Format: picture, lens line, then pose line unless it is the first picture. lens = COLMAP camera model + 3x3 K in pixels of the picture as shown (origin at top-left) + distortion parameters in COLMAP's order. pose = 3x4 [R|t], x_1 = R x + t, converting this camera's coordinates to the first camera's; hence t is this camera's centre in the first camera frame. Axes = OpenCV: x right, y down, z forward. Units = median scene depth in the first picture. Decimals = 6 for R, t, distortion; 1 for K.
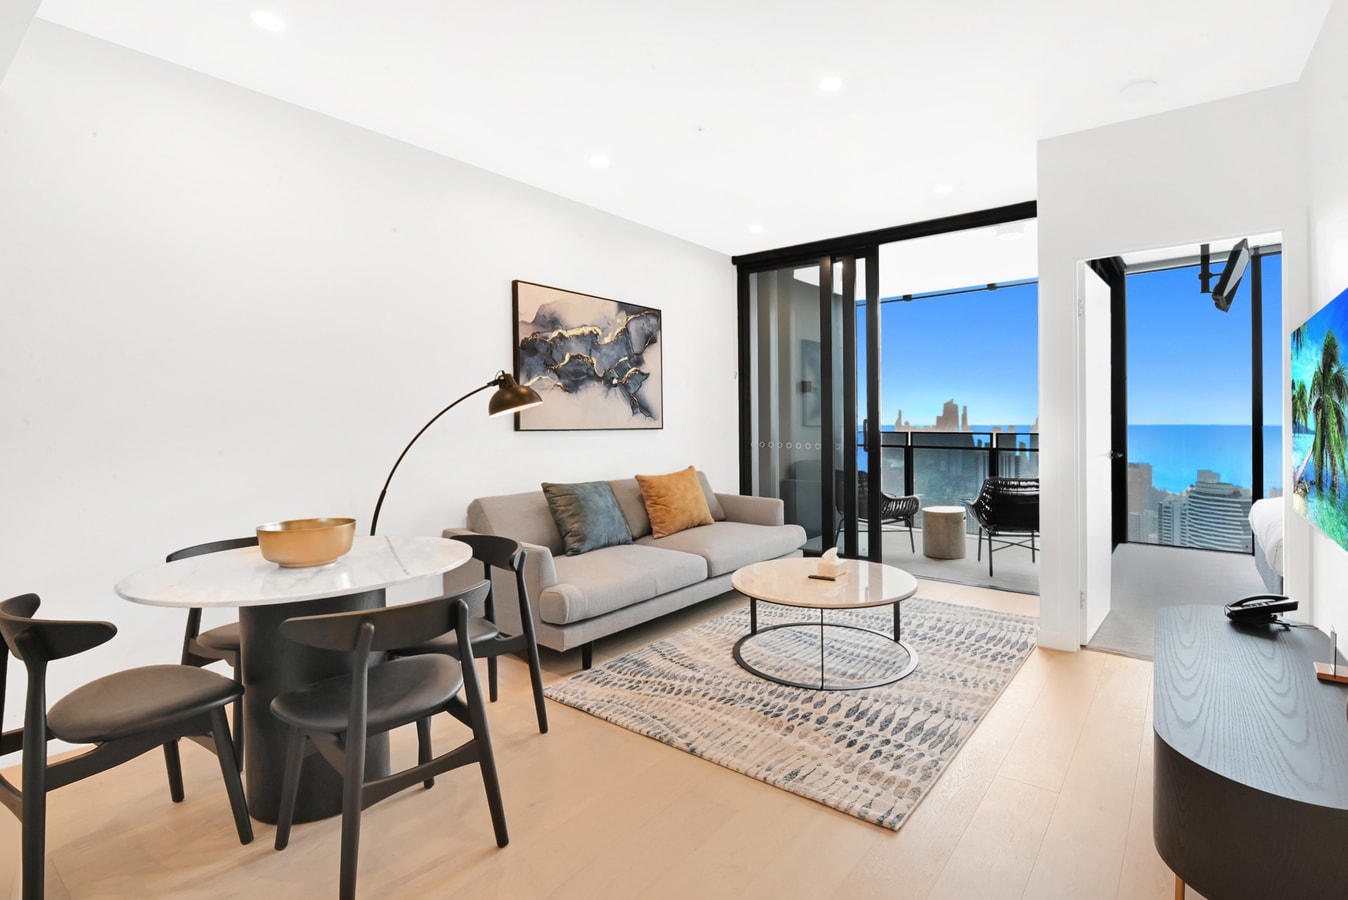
lens RADIAL K [[523.3, 0, 713.2], [0, 523.3, 417.2], [0, 0, 1]] dist [-0.011863, -0.000090]
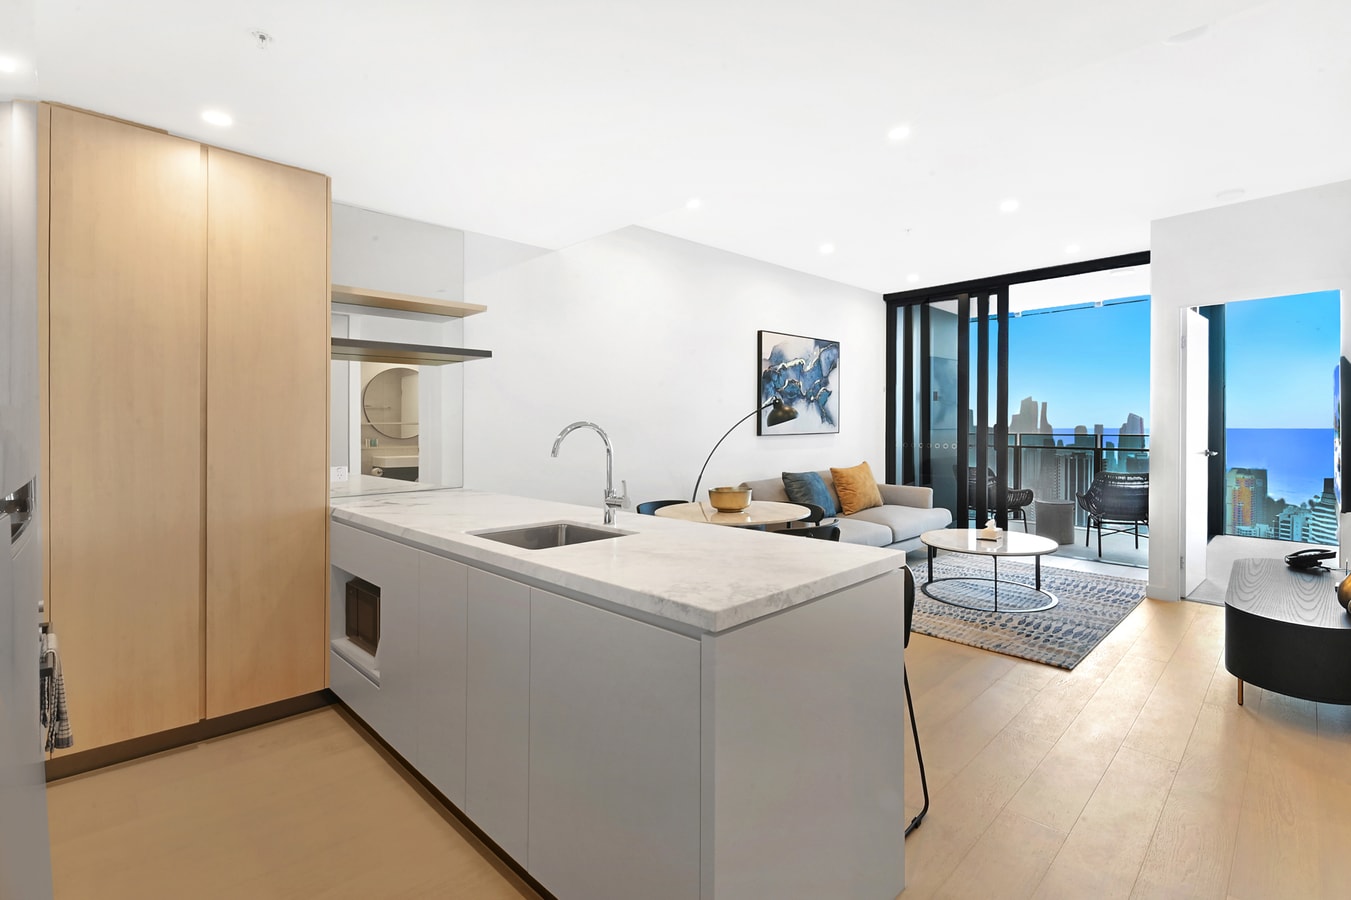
lens RADIAL K [[592.9, 0, 678.2], [0, 592.9, 419.9], [0, 0, 1]] dist [-0.001418, -0.011247]
pose [[0.996268, -0.002942, -0.086262, -0.418690], [0.003781, 0.999947, 0.009563, -0.030534], [0.086229, -0.009853, 0.996227, -0.572392]]
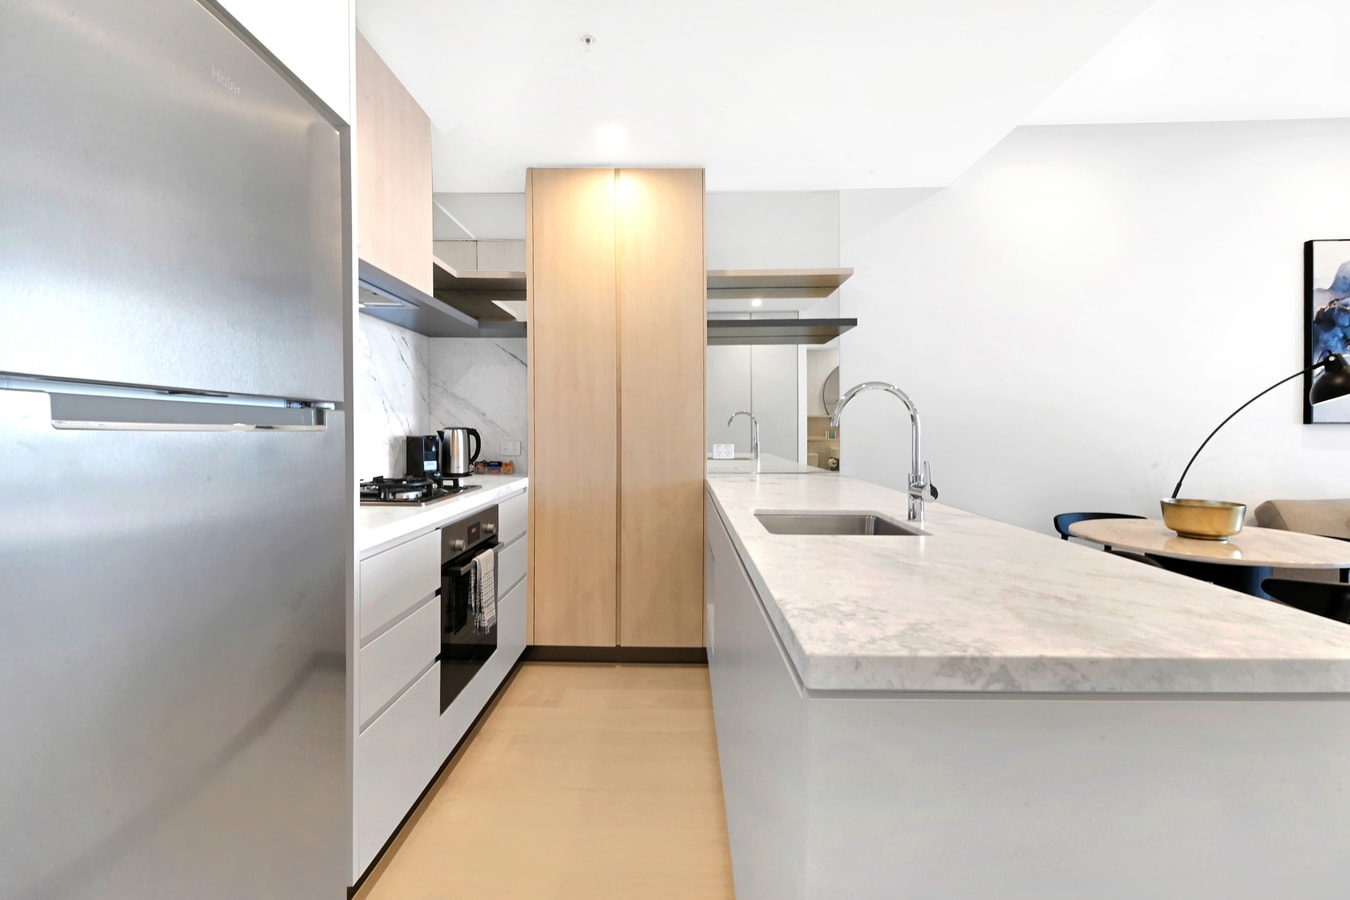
lens RADIAL K [[606.6, 0, 670.6], [0, 606.6, 431.2], [0, 0, 1]] dist [-0.016498, -0.000046]
pose [[0.646392, 0.019342, -0.762760, -0.278976], [0.000684, 0.999664, 0.025929, 0.013719], [0.763005, -0.017282, 0.646161, -0.350208]]
